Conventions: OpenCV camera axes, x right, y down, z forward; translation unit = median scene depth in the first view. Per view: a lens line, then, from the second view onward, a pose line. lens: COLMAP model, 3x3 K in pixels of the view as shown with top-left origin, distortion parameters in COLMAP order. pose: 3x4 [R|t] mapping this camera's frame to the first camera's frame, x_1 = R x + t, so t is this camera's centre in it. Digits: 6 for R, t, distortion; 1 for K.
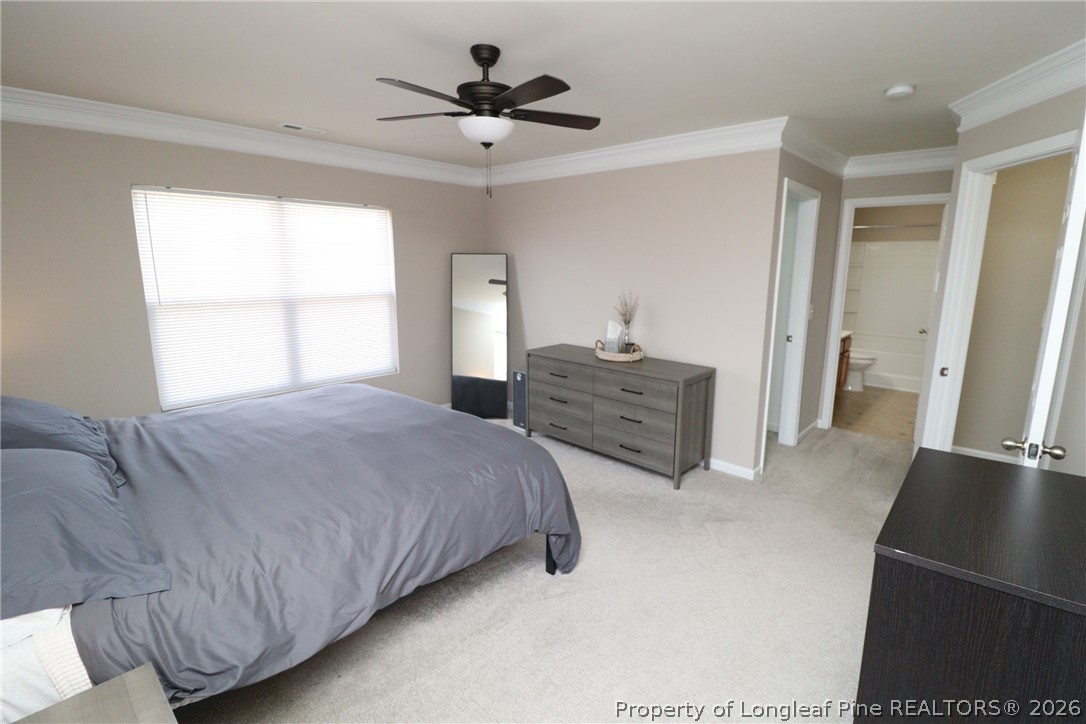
lens RADIAL K [[502.3, 0, 550.5], [0, 502.3, 361.9], [0, 0, 1]] dist [-0.003356, -0.011841]
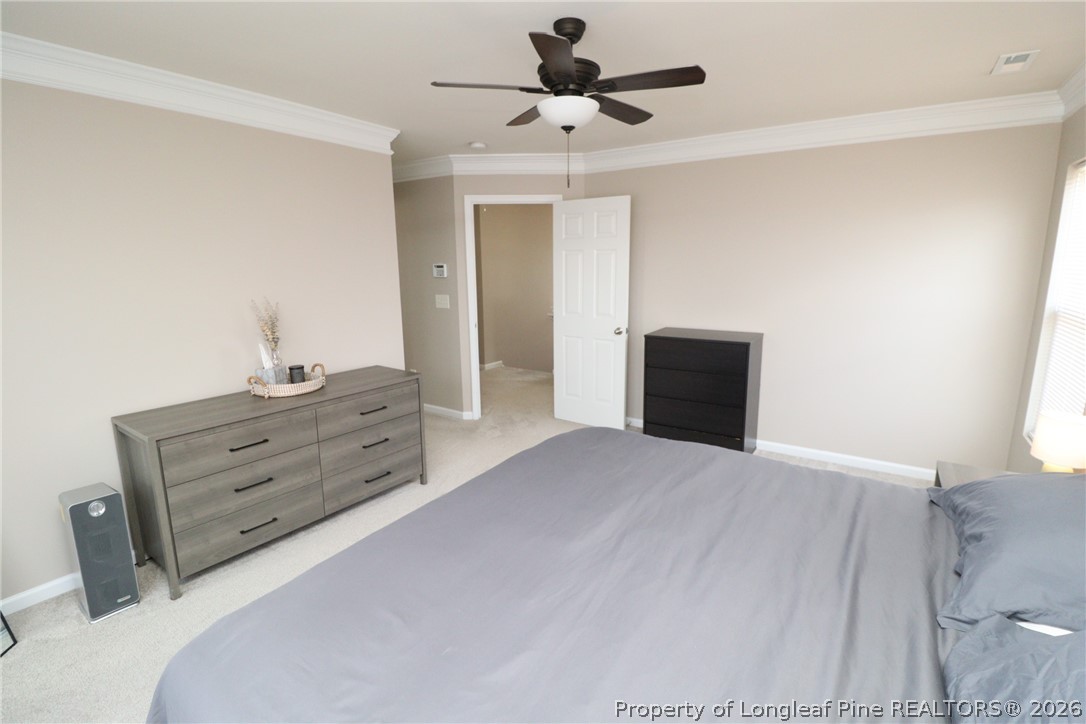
lens RADIAL K [[502.3, 0, 547.8], [0, 502.3, 354.4], [0, 0, 1]] dist [-0.003356, -0.011841]
pose [[-0.127137, -0.193236, 0.972880, -0.628732], [0.202559, 0.955111, 0.216177, -0.143300], [-0.970982, 0.224550, -0.082288, 0.702323]]
